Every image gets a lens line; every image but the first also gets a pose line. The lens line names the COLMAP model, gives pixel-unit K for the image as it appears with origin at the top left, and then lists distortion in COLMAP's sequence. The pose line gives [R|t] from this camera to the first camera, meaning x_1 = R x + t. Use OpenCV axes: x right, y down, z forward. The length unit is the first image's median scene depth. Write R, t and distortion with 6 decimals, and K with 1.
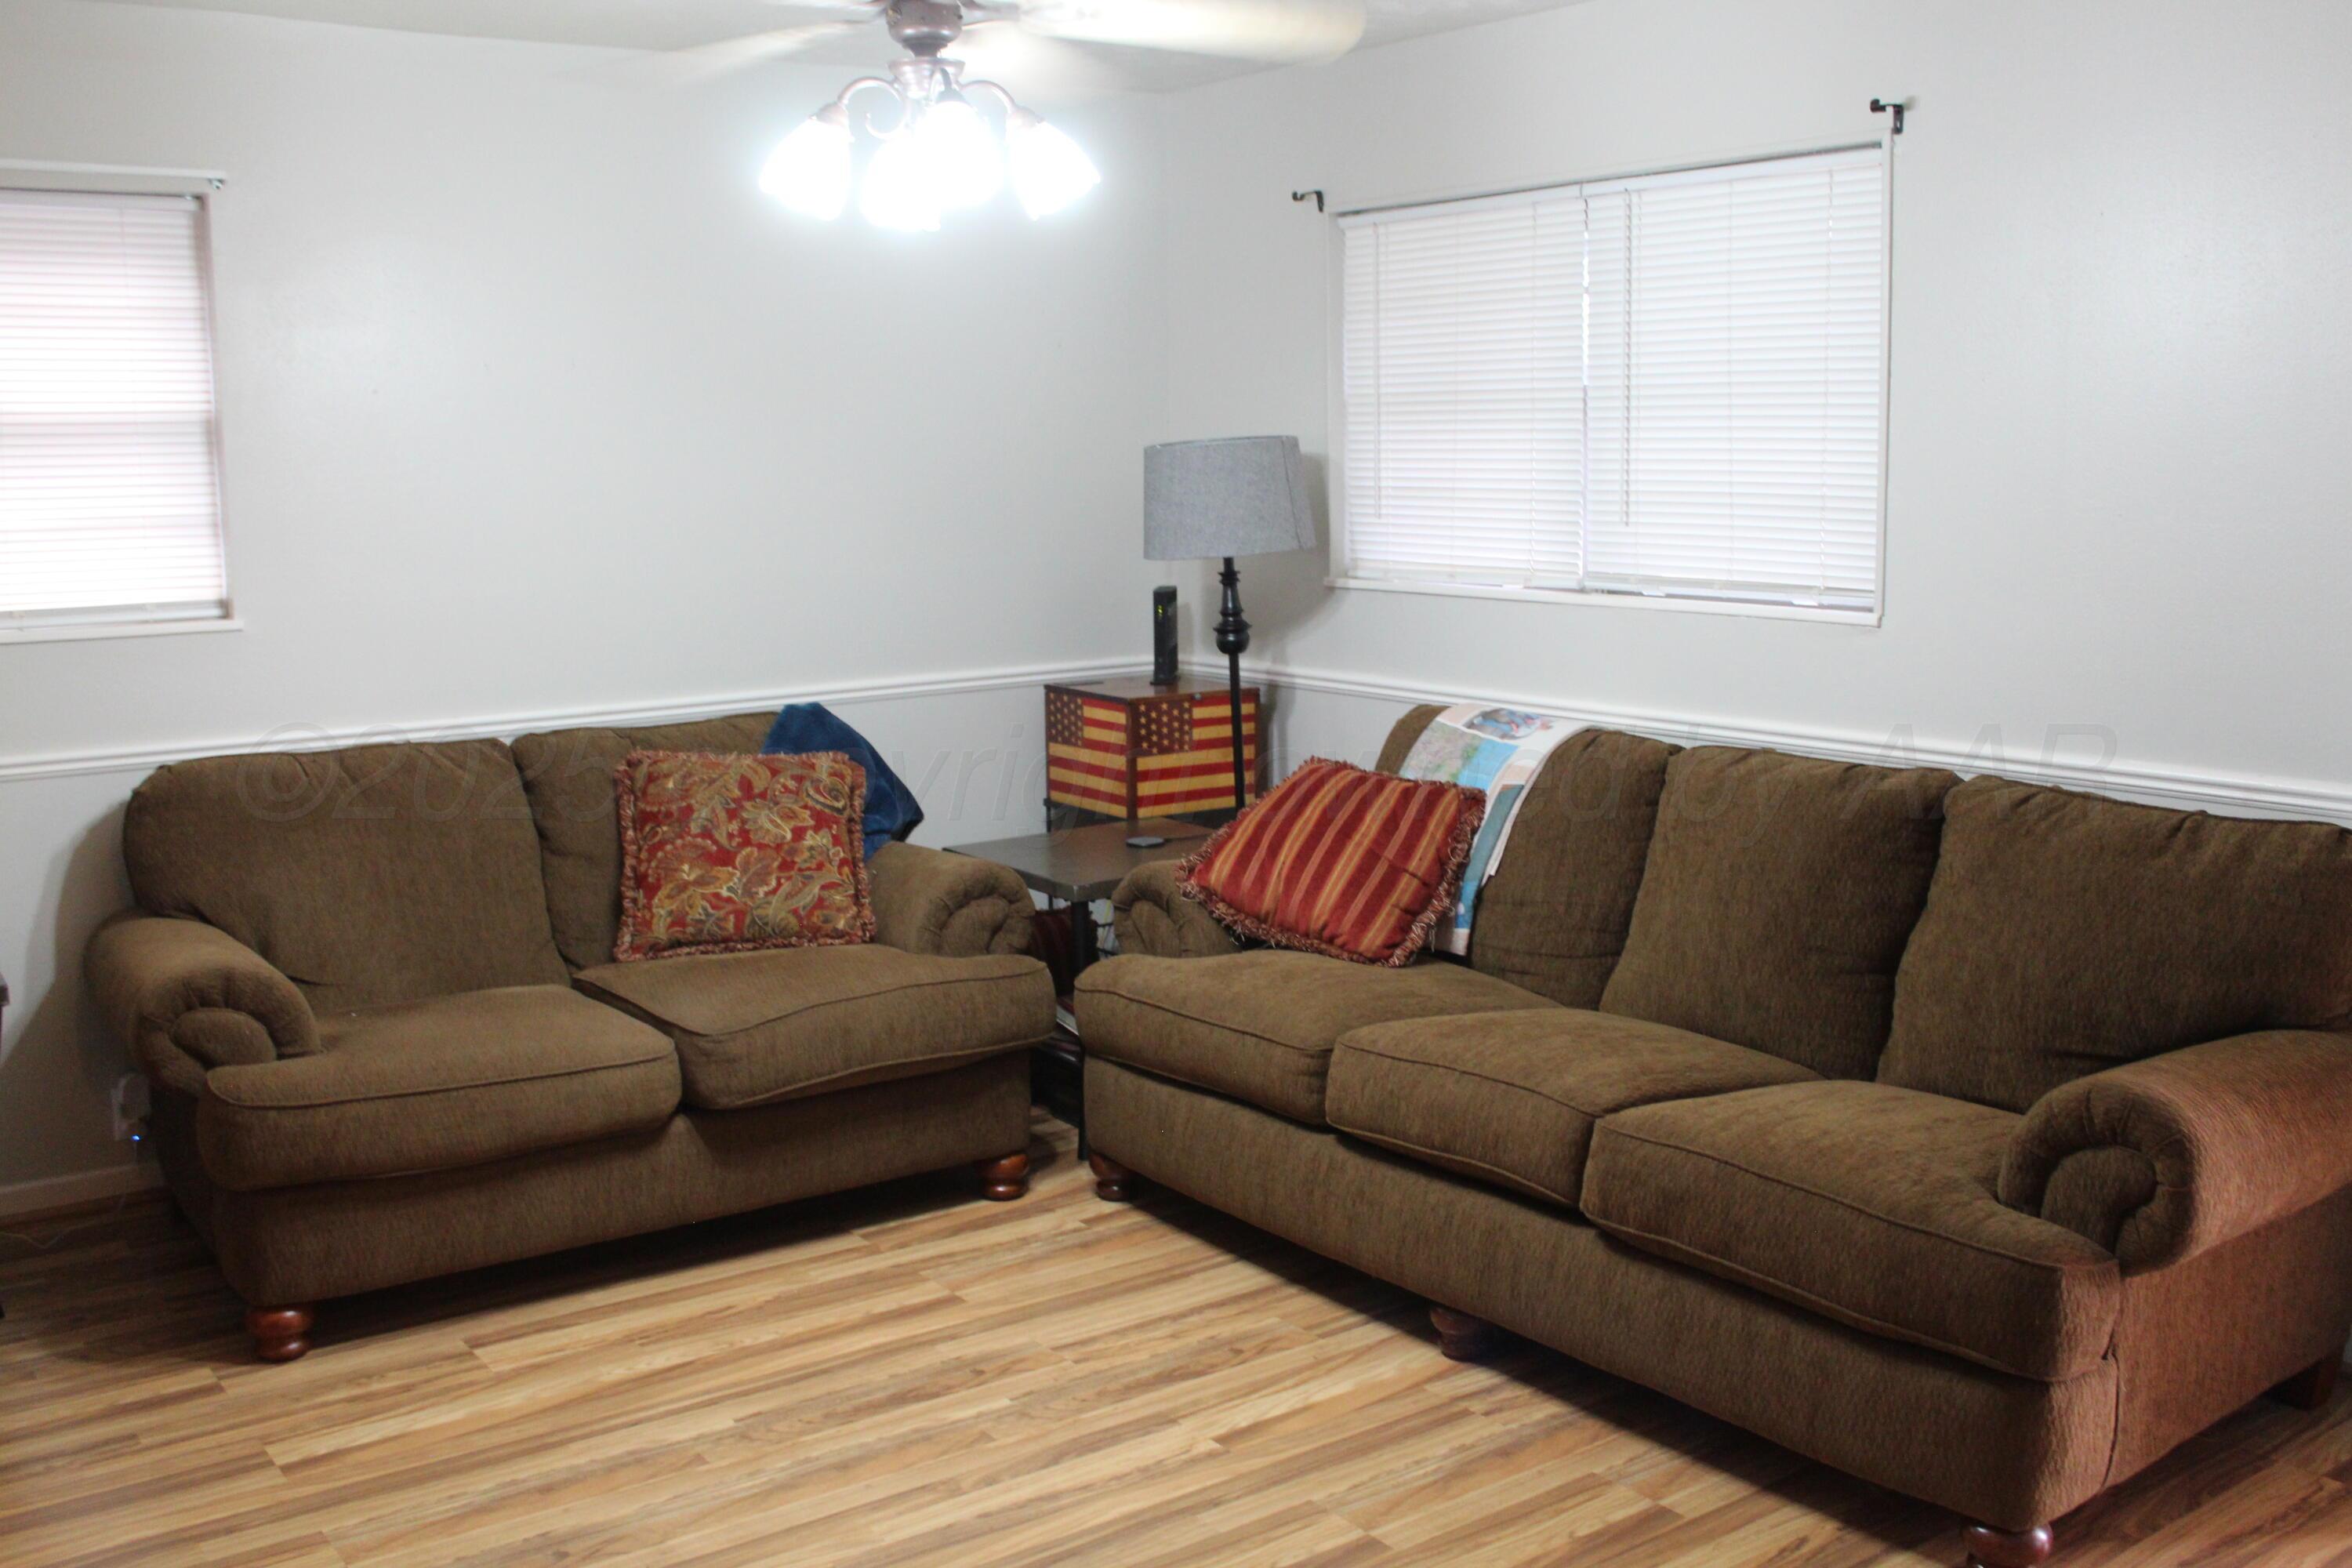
lens RADIAL K [[2342.0, 0, 1161.8], [0, 2342.0, 778.6], [0, 0, 1]] dist [-0.015006, 0.000000]
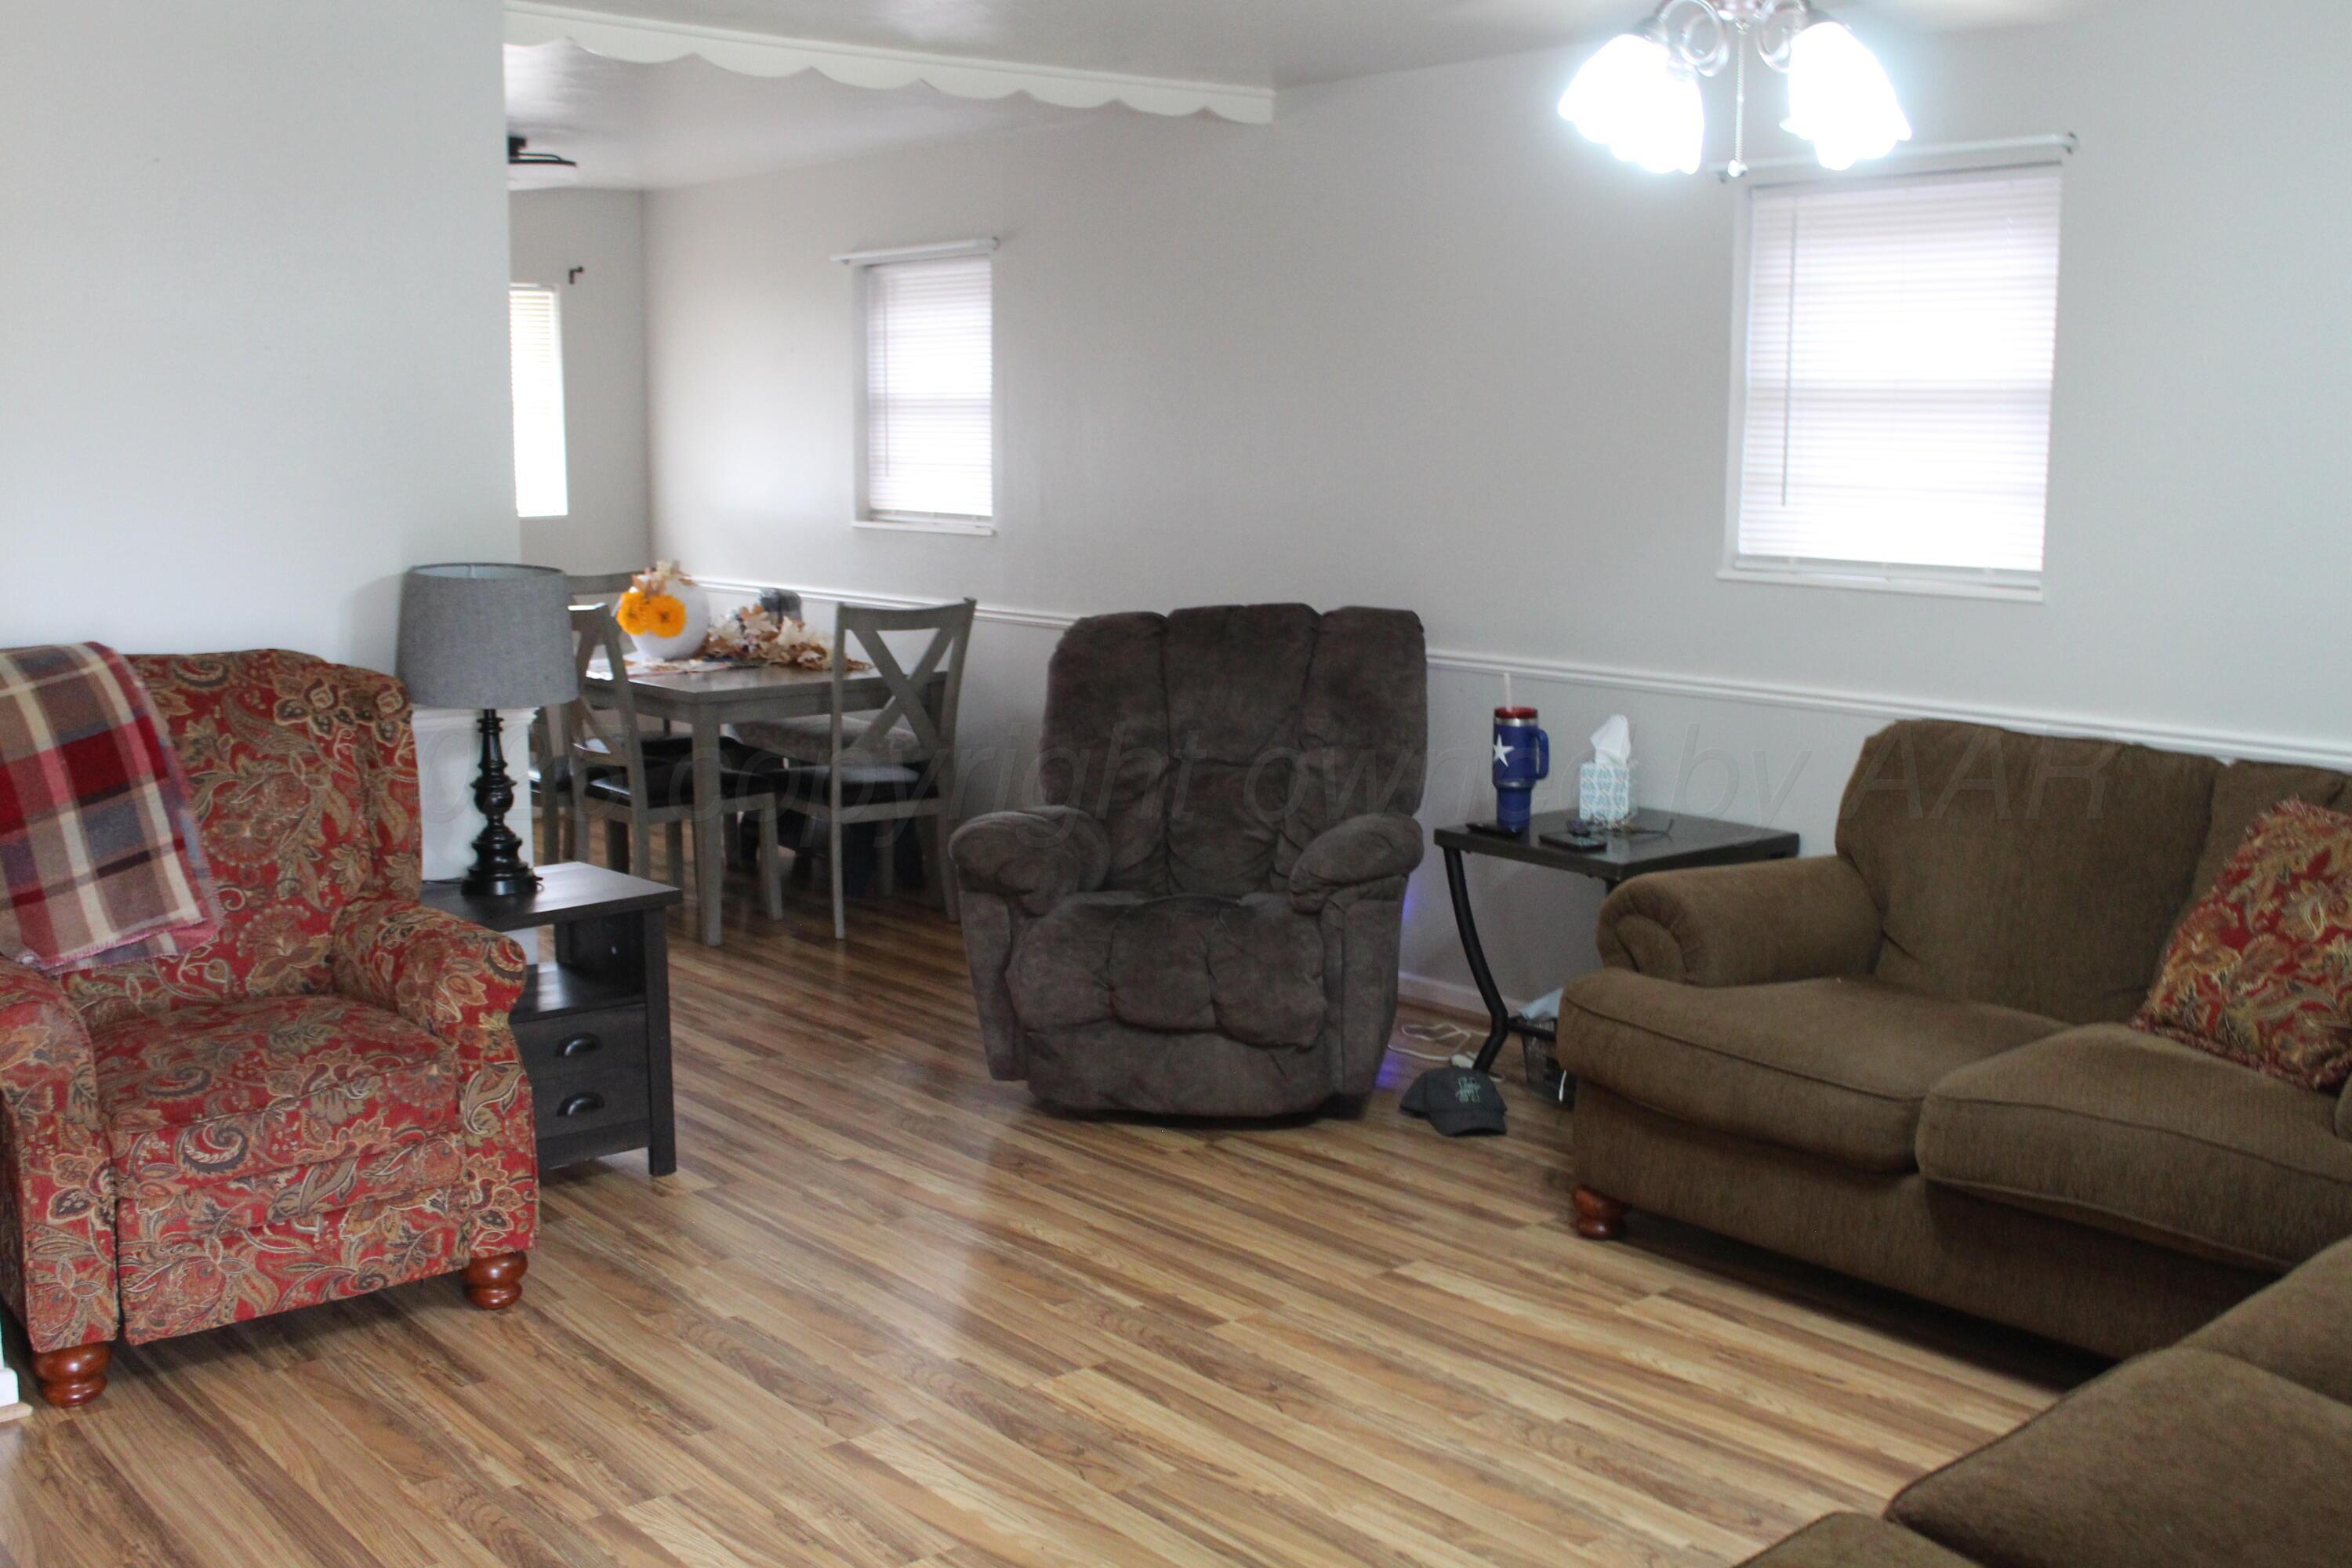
lens RADIAL K [[2342.0, 0, 1162.4], [0, 2342.0, 789.9], [0, 0, 1]] dist [-0.015006, 0.000000]
pose [[0.096595, 0.163876, -0.981740, 0.667735], [-0.153854, 0.976956, 0.147939, -0.093465], [0.983361, 0.136754, 0.119582, 0.637331]]
